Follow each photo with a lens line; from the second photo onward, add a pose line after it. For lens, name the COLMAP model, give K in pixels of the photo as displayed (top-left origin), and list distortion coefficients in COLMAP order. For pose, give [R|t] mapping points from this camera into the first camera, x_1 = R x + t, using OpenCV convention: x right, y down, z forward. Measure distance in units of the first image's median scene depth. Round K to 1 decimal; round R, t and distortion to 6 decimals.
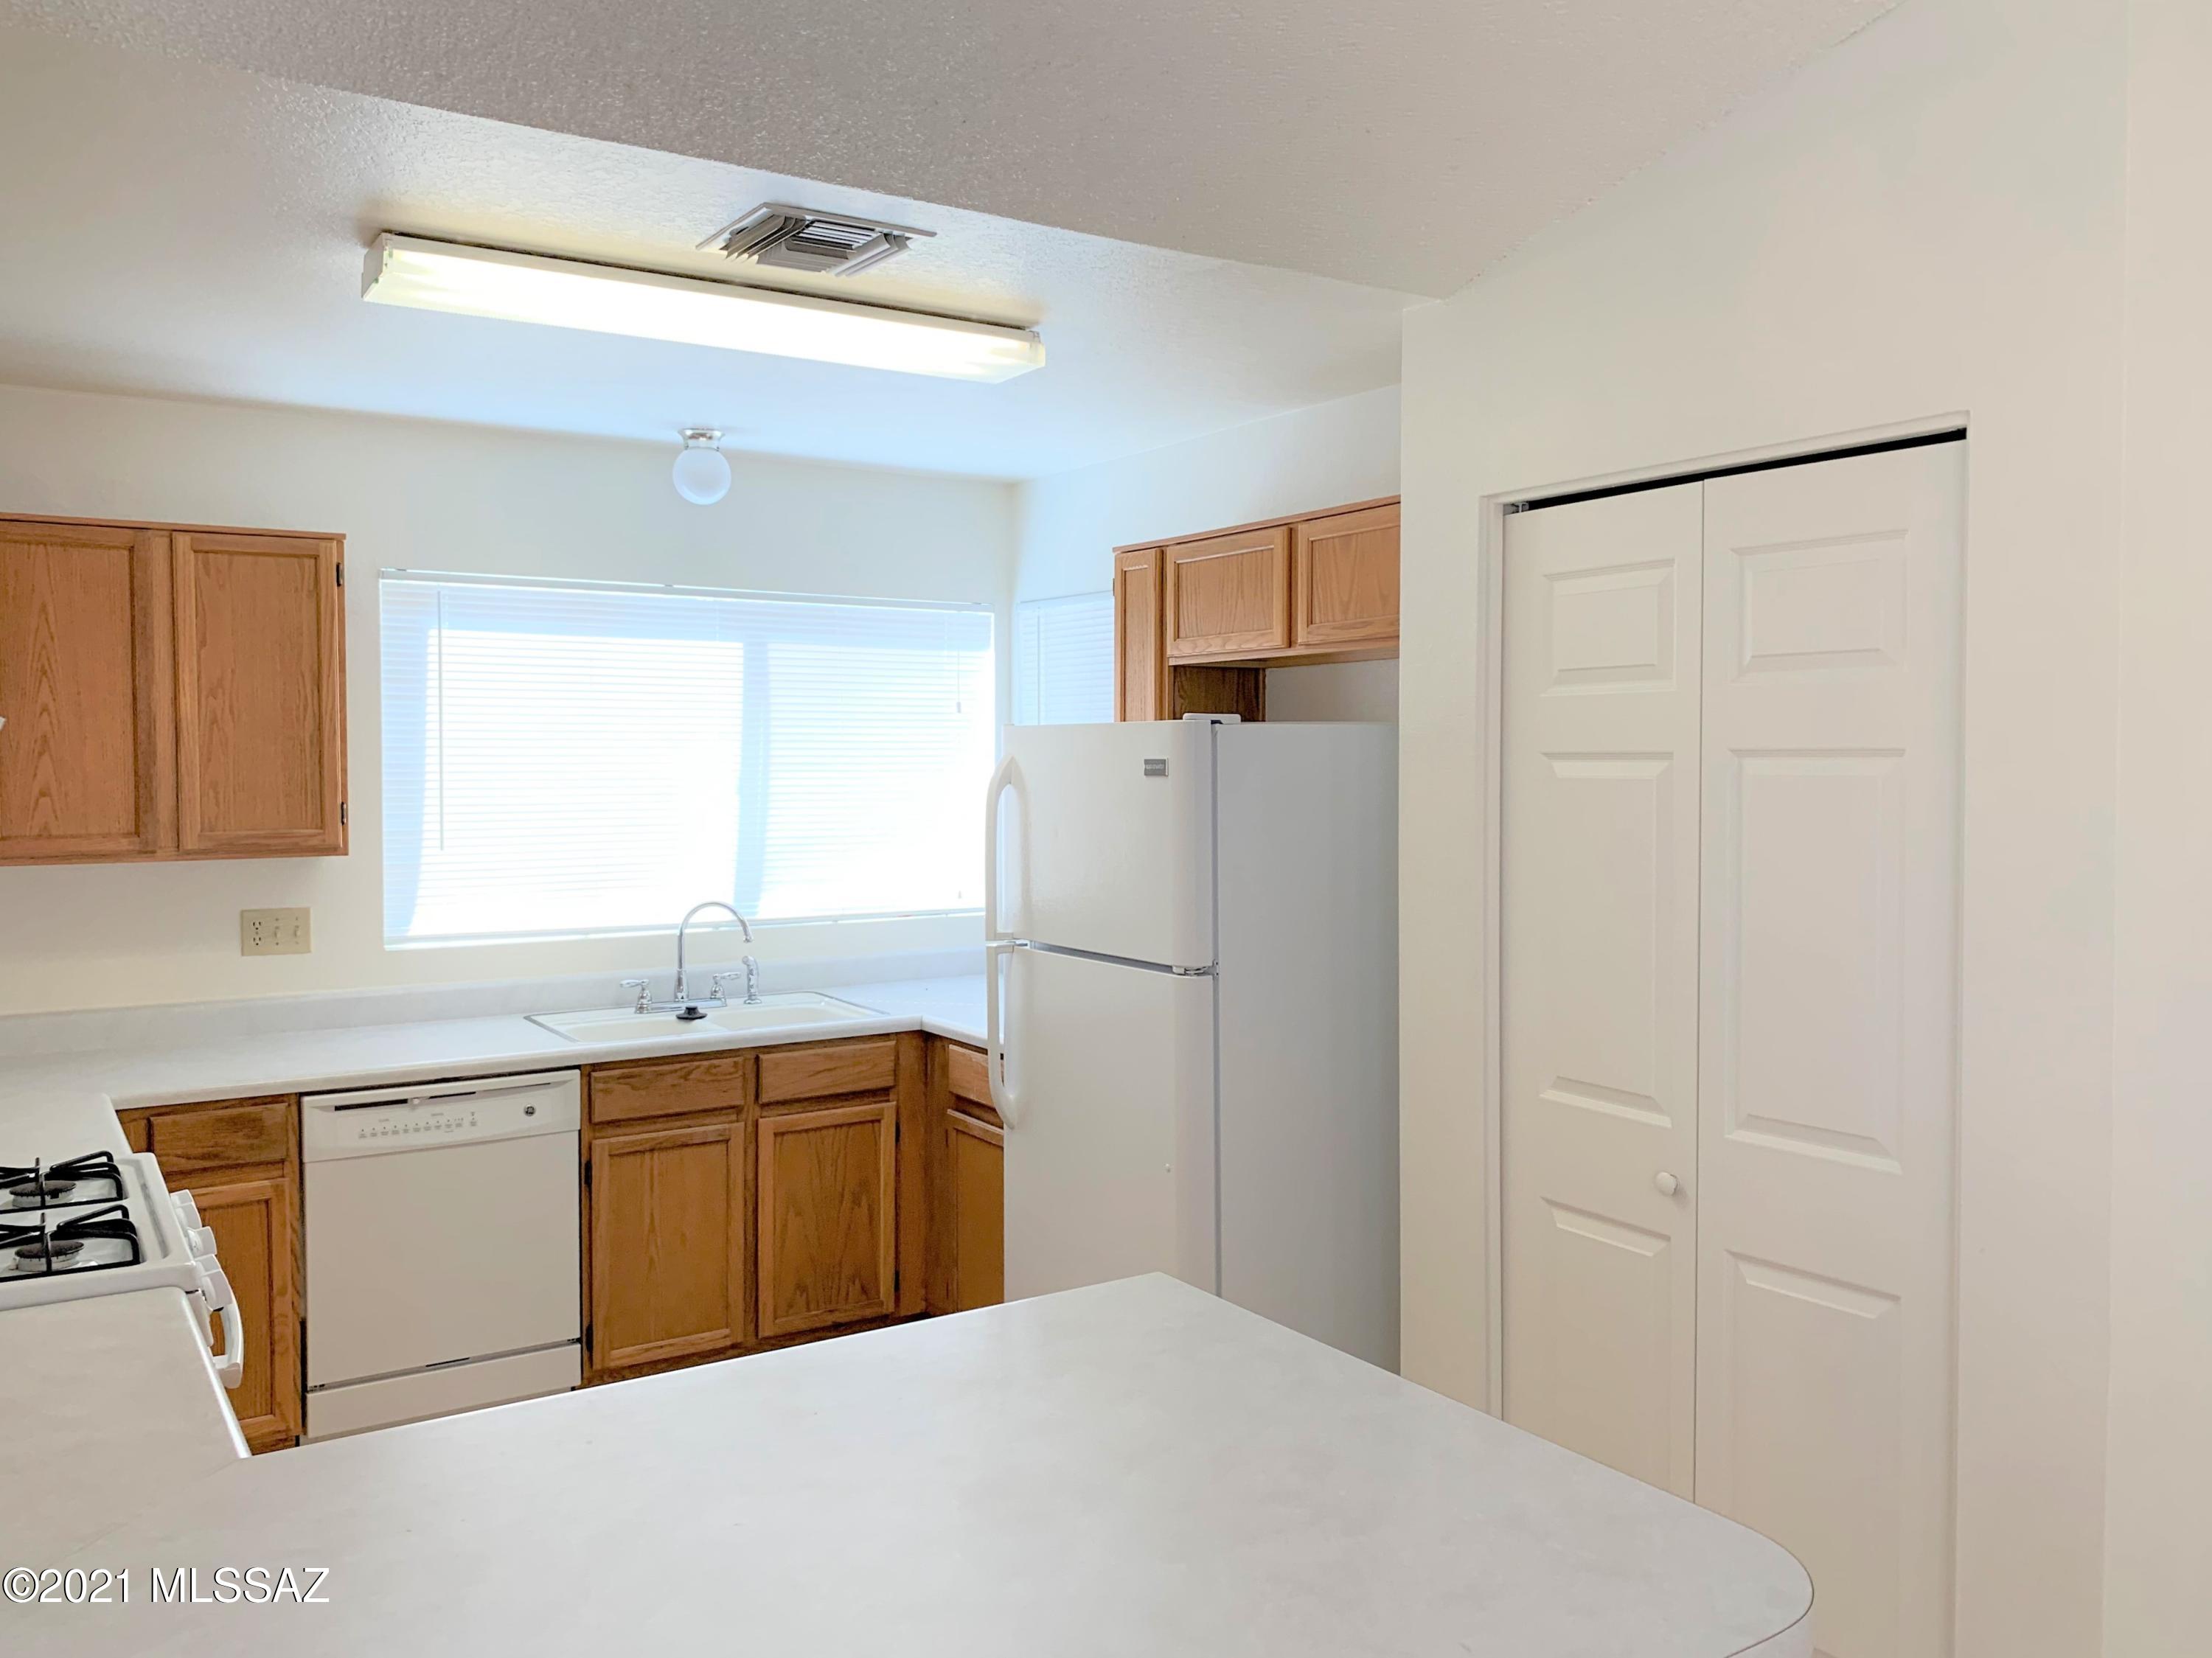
lens RADIAL K [[1726.2, 0, 1106.0], [0, 1726.2, 829.0], [0, 0, 1]] dist [0.034331, -0.007780]
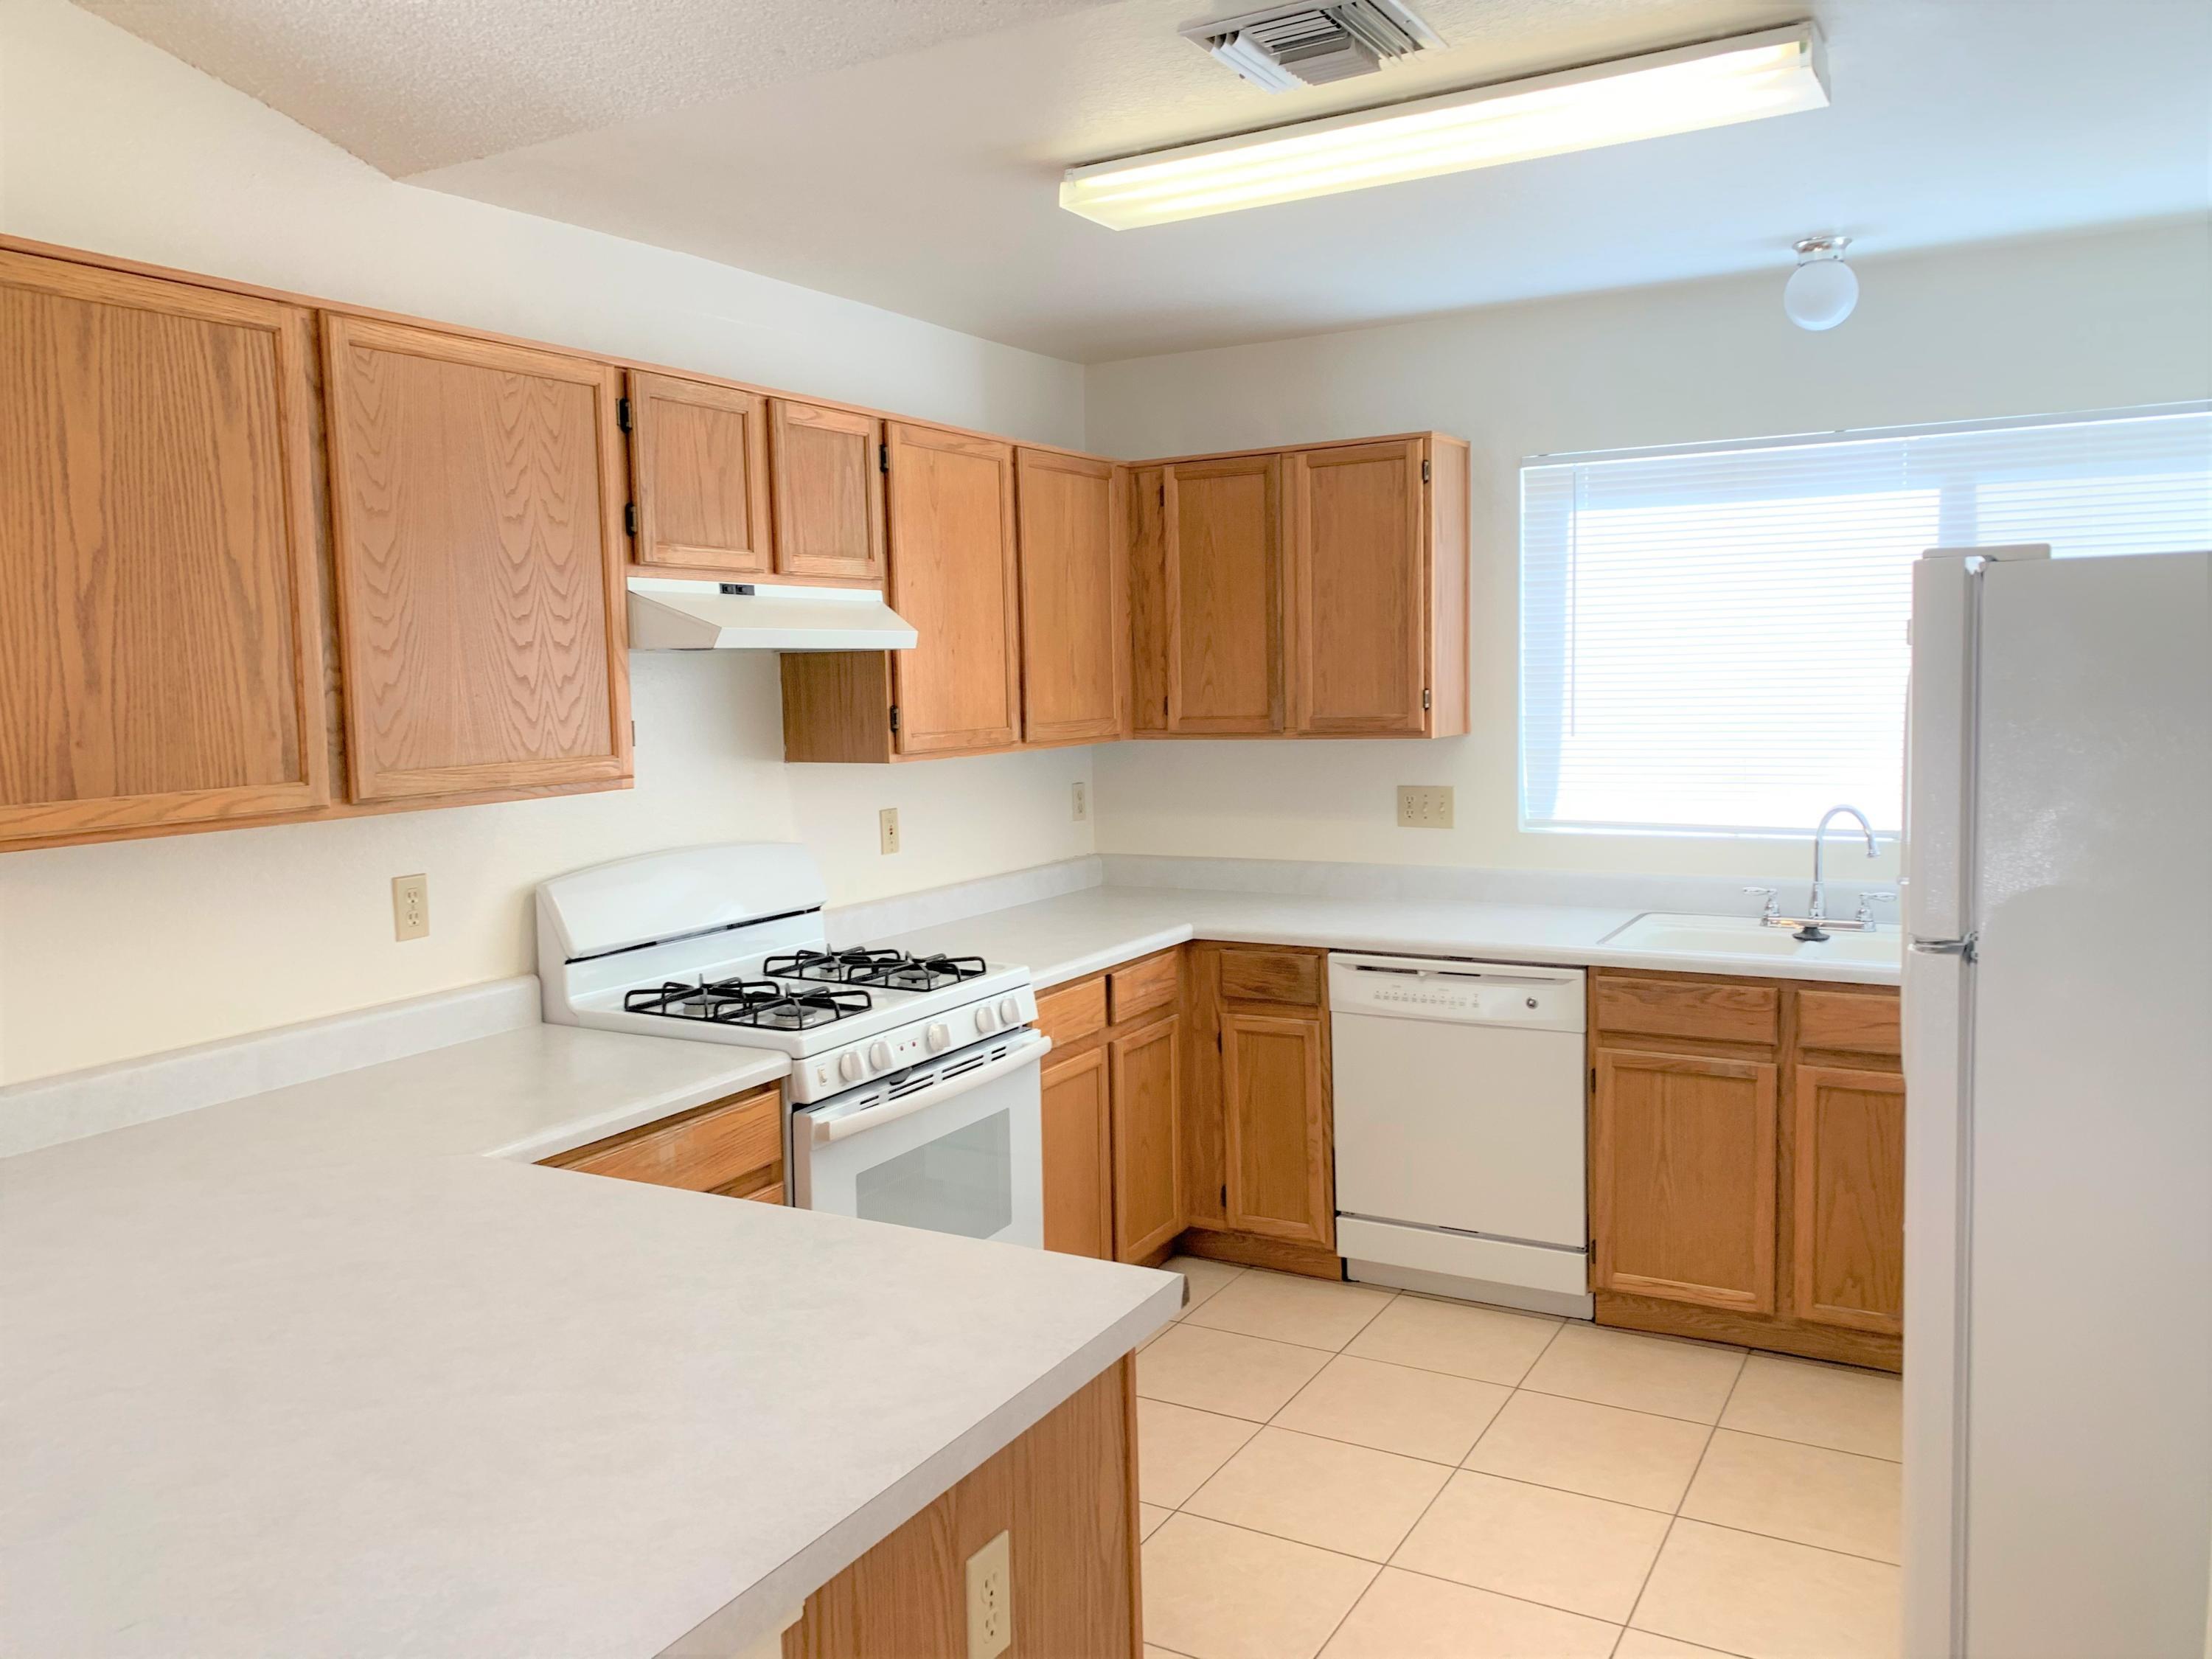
lens RADIAL K [[1690.2, 0, 1110.4], [0, 1690.2, 836.7], [0, 0, 1]] dist [0.131890, -0.200932]
pose [[0.478866, 0.079538, -0.874277, 0.375655], [-0.014944, 0.996481, 0.082471, -0.007580], [0.877761, -0.026428, 0.478370, 0.317699]]
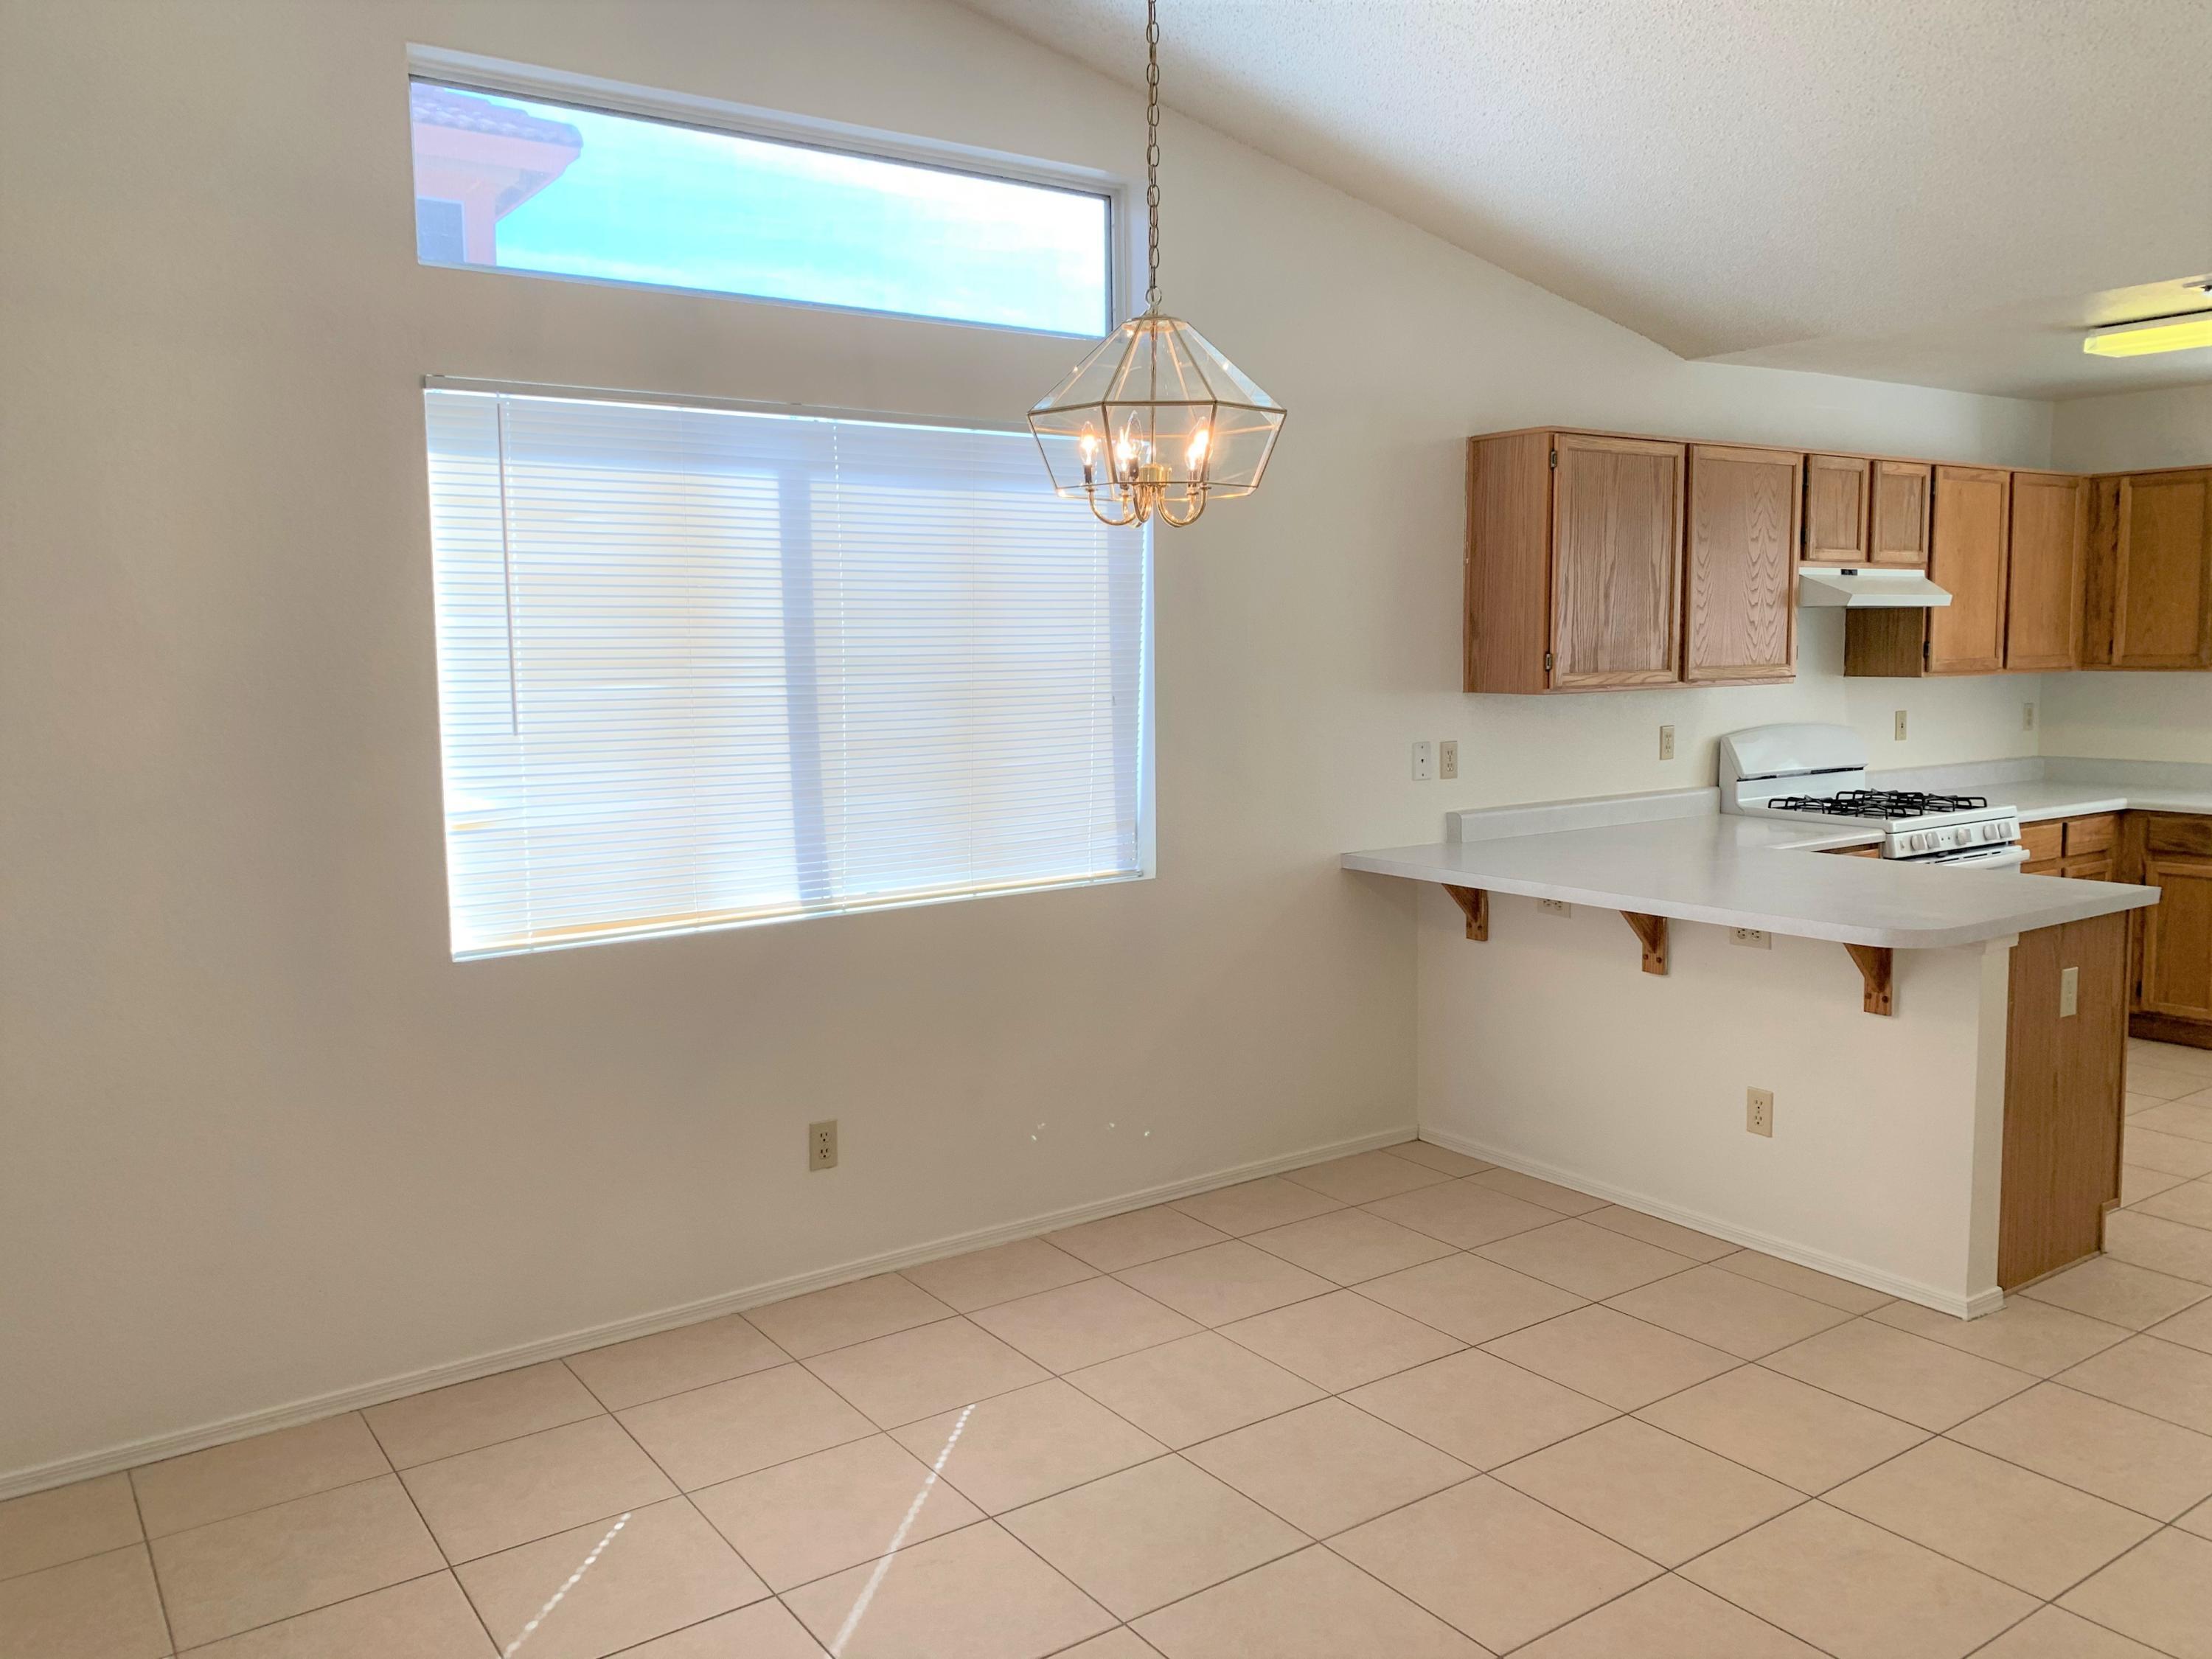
lens RADIAL K [[1703.3, 0, 1106.5], [0, 1703.3, 806.9], [0, 0, 1]] dist [-0.000924, -0.004955]
pose [[0.040693, 0.102751, -0.993874, 0.932241], [-0.028756, 0.994407, 0.101629, 0.011186], [0.998758, 0.024445, 0.043420, -0.092206]]
